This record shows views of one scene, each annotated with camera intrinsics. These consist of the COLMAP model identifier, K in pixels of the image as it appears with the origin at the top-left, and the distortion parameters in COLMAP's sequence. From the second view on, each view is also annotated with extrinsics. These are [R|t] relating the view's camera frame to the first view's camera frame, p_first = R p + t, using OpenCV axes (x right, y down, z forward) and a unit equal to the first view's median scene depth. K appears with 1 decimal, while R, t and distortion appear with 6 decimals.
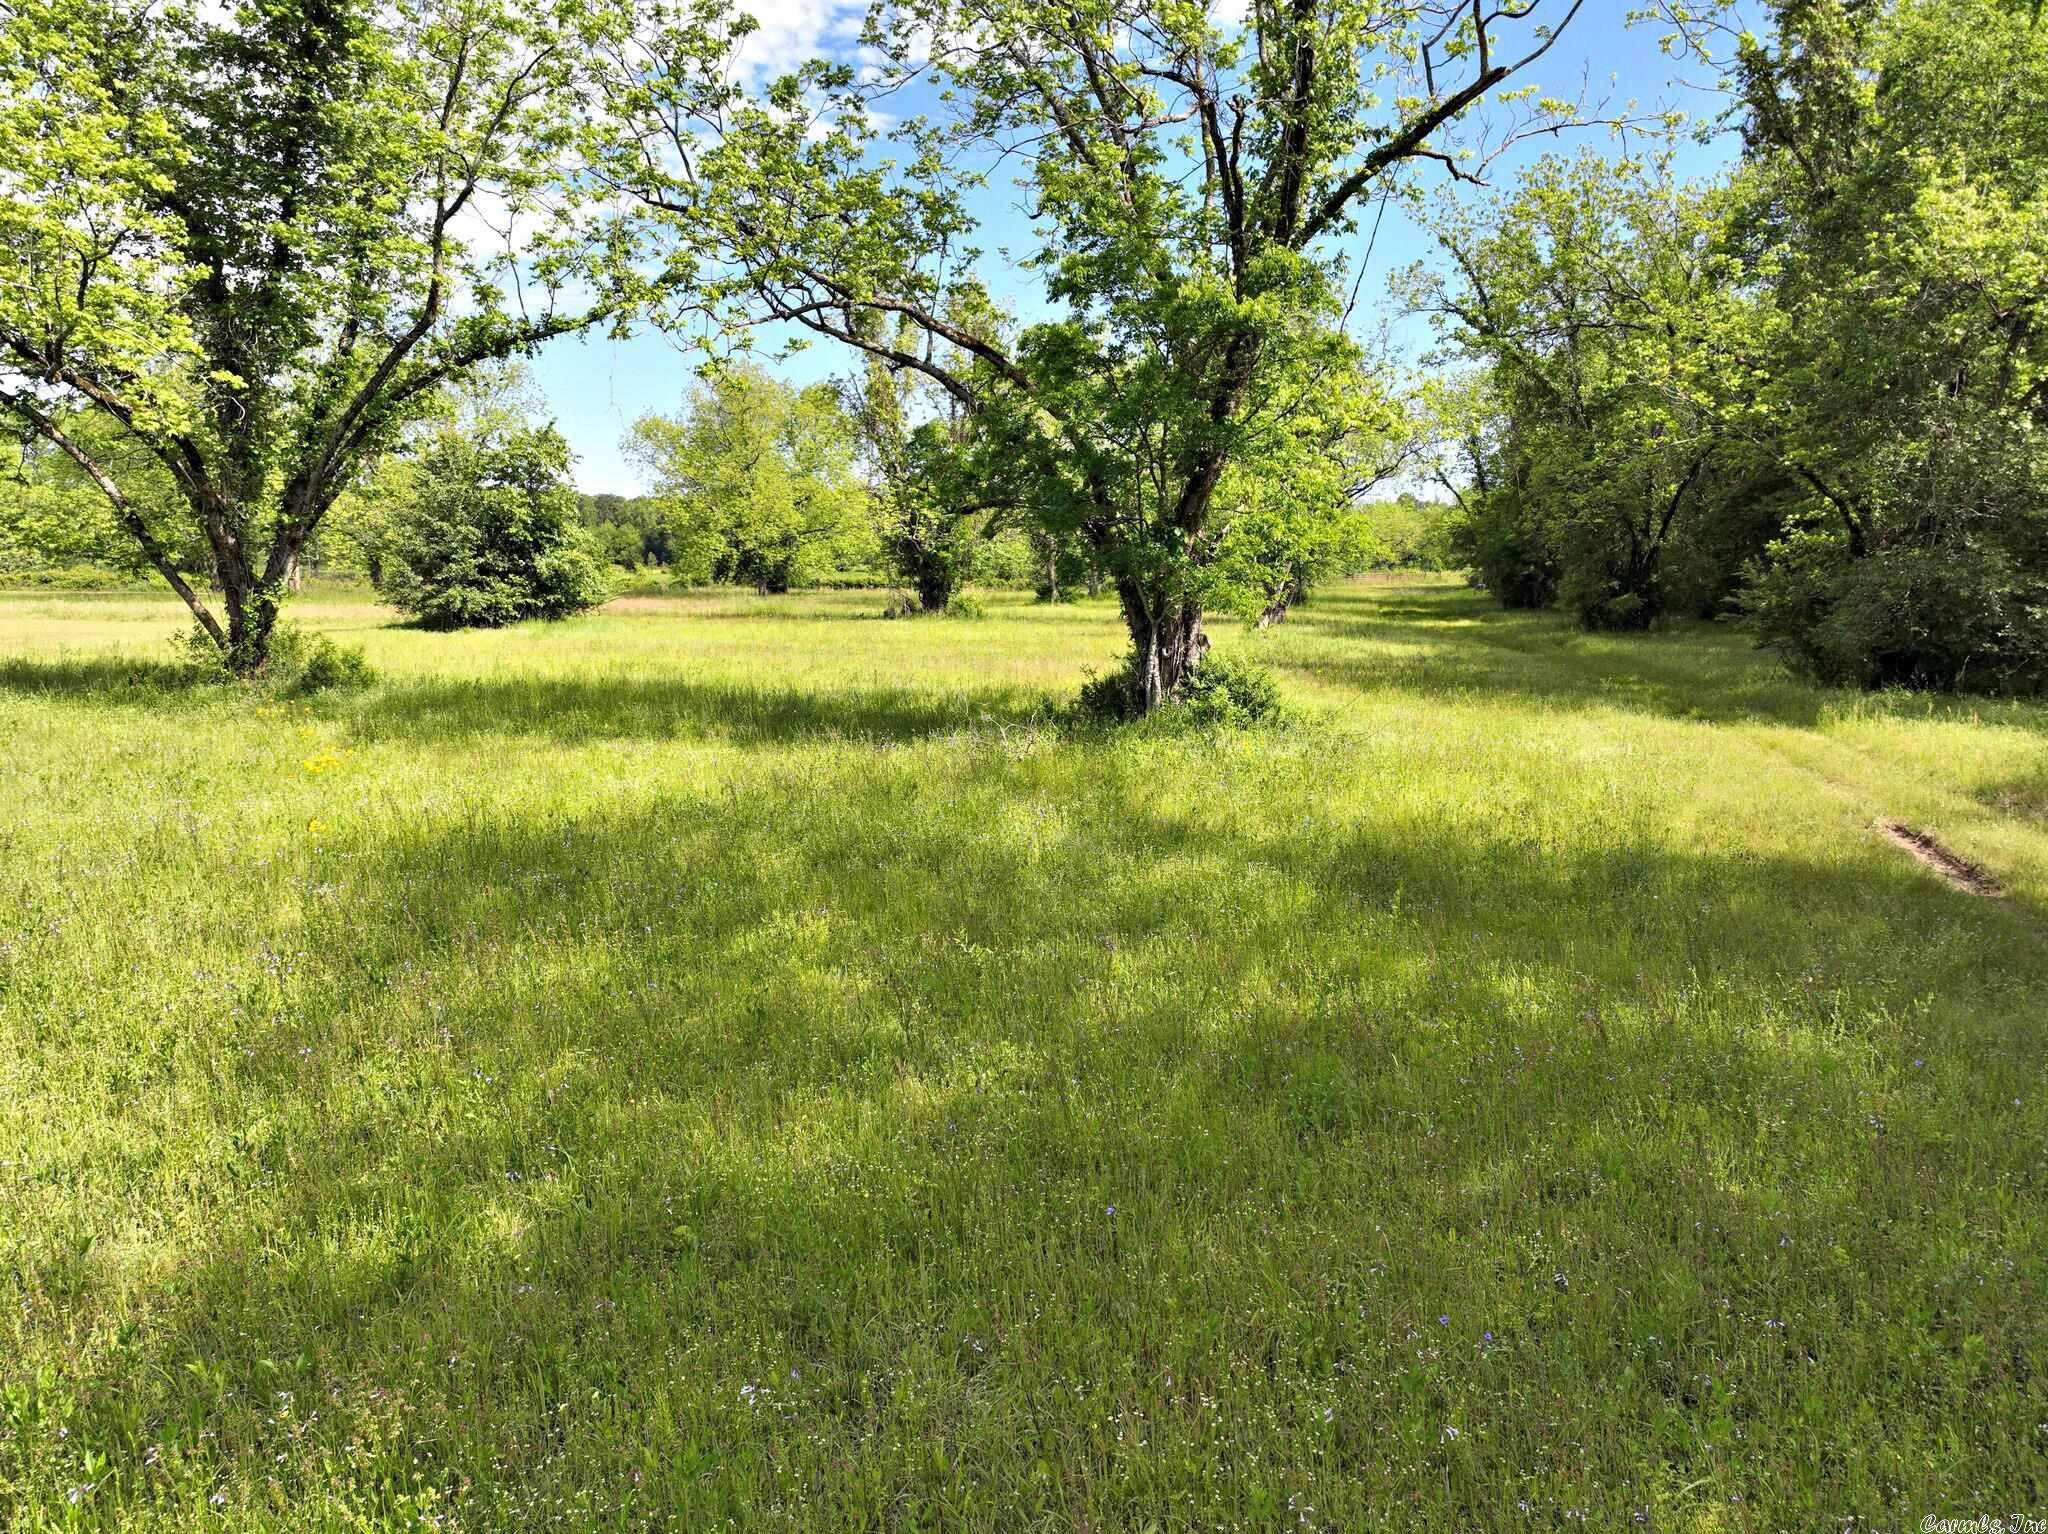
lens RADIAL K [[1449.6, 0, 1034.2], [0, 1449.6, 772.9], [0, 0, 1]] dist [0.004506, 0.011065]
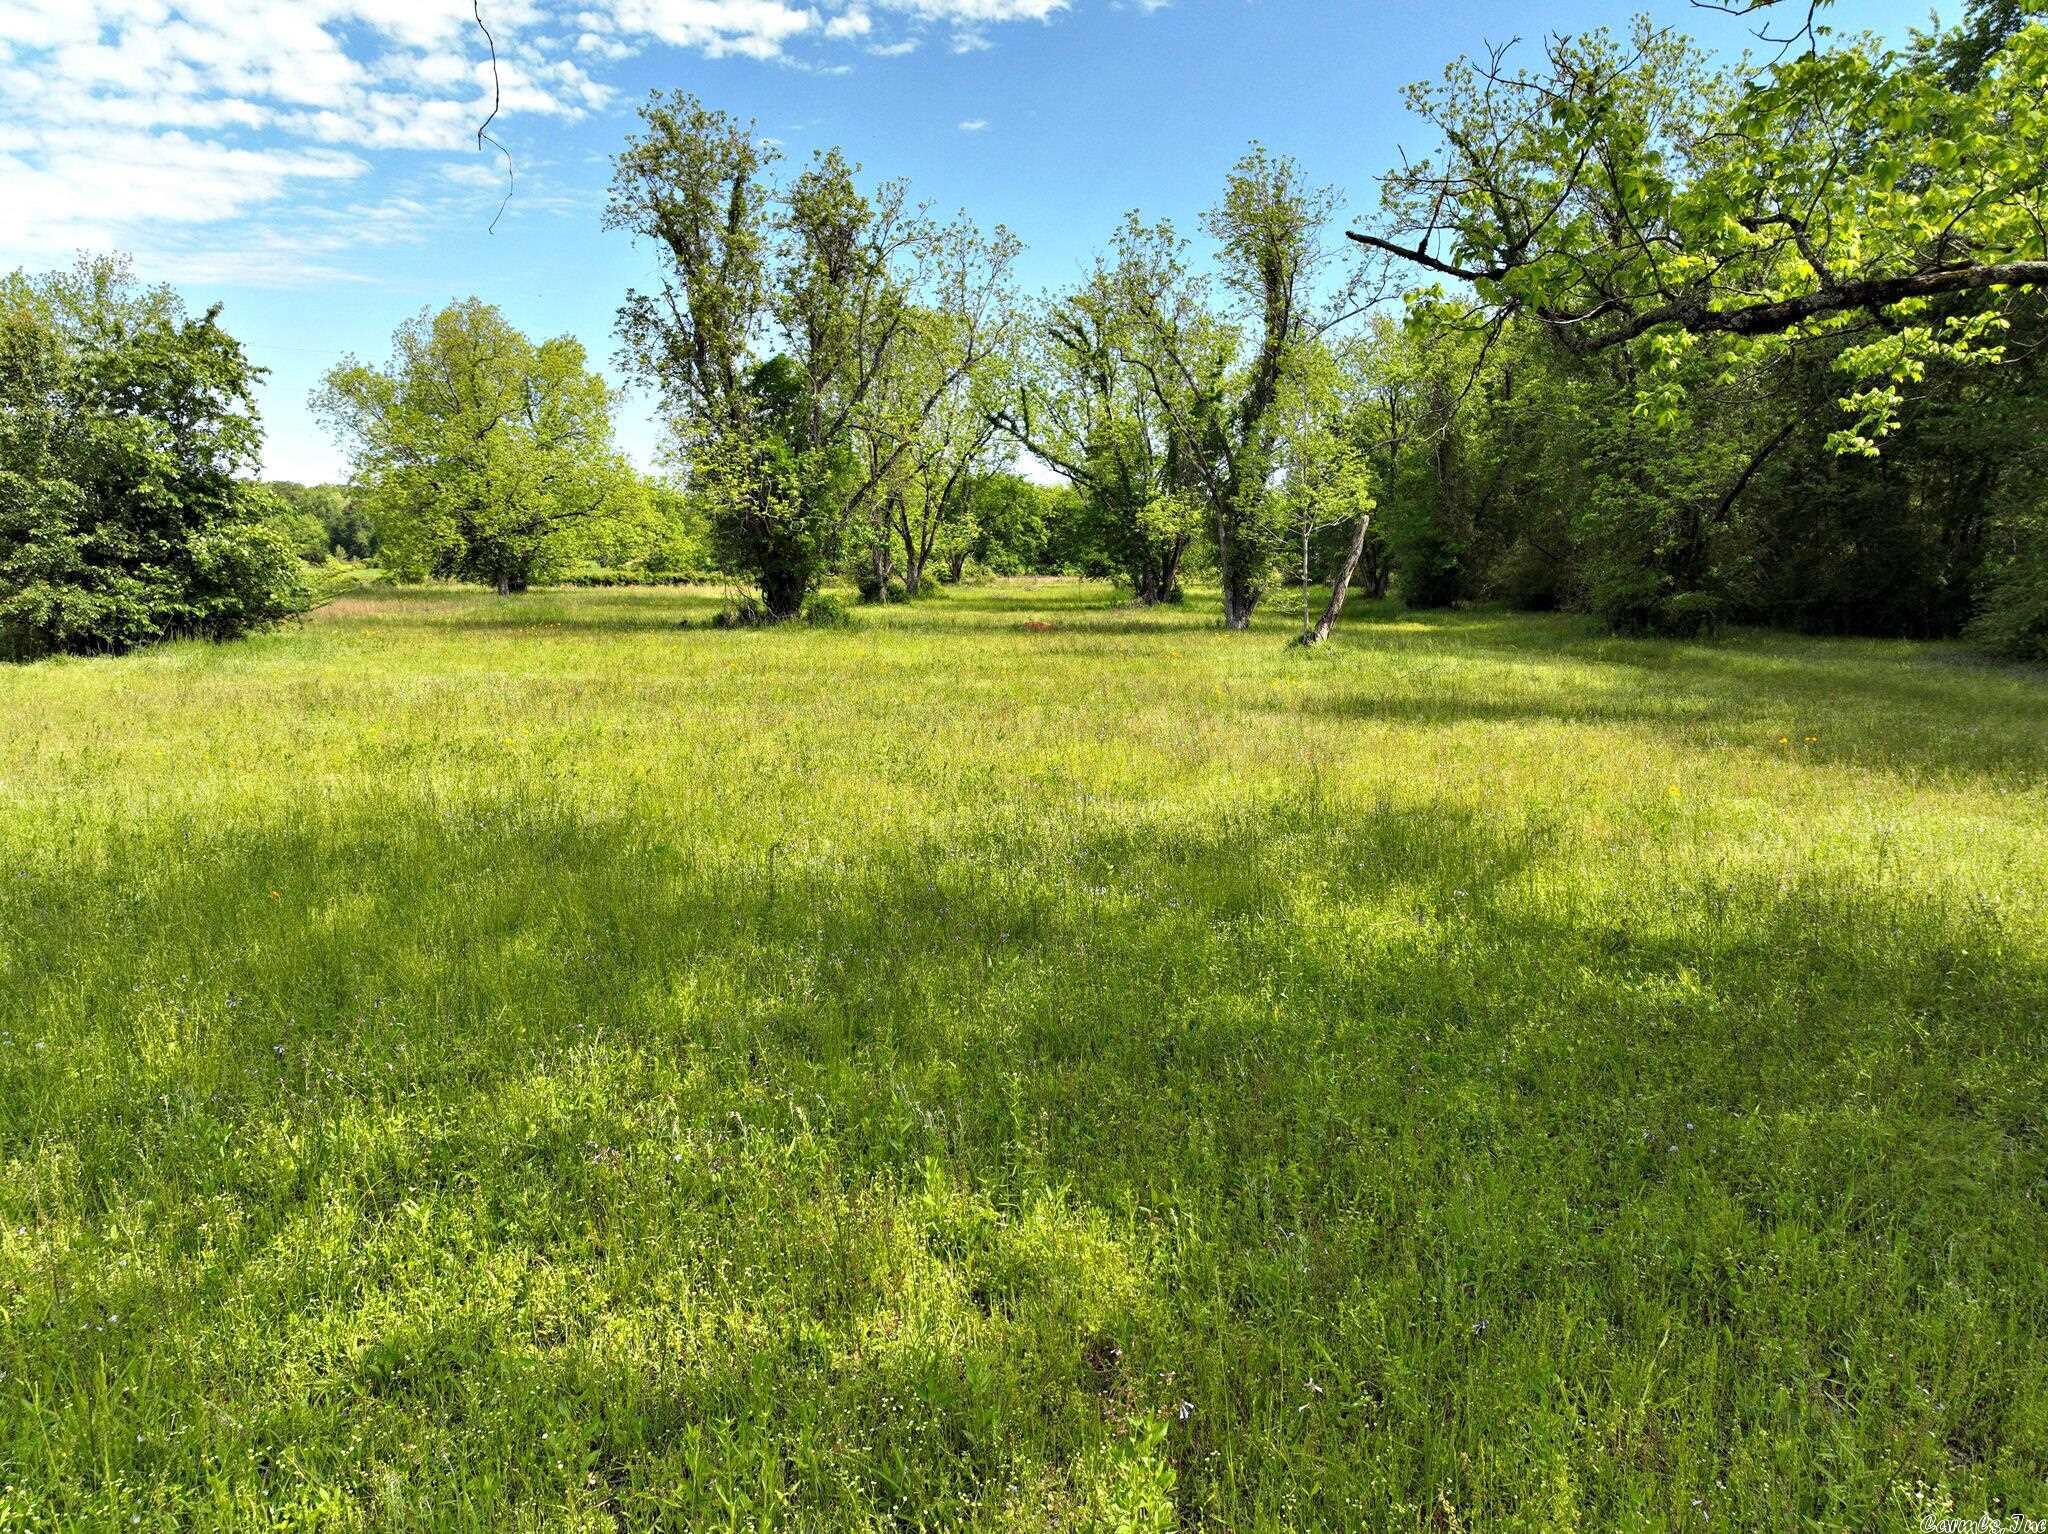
lens RADIAL K [[1449.6, 0, 1020.3], [0, 1449.6, 764.2], [0, 0, 1]] dist [0.004506, 0.011065]
pose [[0.983355, -0.024205, 0.180075, -0.112681], [0.024823, 0.999691, -0.001180, -0.043285], [-0.179991, 0.005630, 0.983652, 0.336707]]
